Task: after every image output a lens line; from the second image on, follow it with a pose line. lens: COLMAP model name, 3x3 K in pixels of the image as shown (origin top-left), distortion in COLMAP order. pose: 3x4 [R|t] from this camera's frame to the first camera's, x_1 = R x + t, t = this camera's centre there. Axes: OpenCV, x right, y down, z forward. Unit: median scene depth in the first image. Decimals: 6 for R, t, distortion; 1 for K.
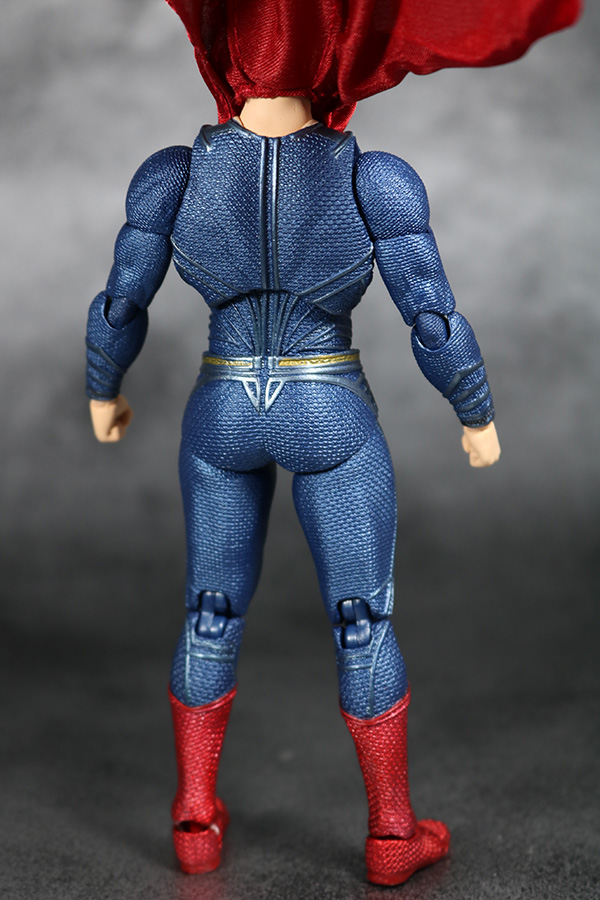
lens RADIAL K [[2246.0, 0, 303.5], [0, 2246.0, 445.6], [0, 0, 1]] dist [0.029094, 0.000000]
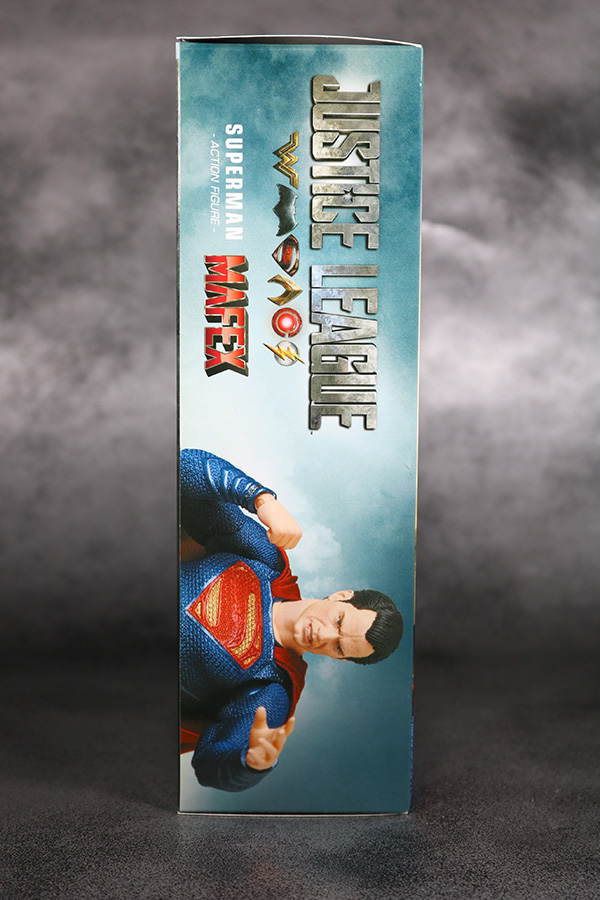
lens RADIAL K [[1945.0, 0, 306.7], [0, 1945.0, 447.1], [0, 0, 1]] dist [-0.090448, 0.000000]
pose [[0.996373, 0.044761, -0.072369, 0.012489], [-0.047102, 0.998410, -0.030968, -0.022364], [0.070867, 0.034264, 0.996897, -0.562583]]
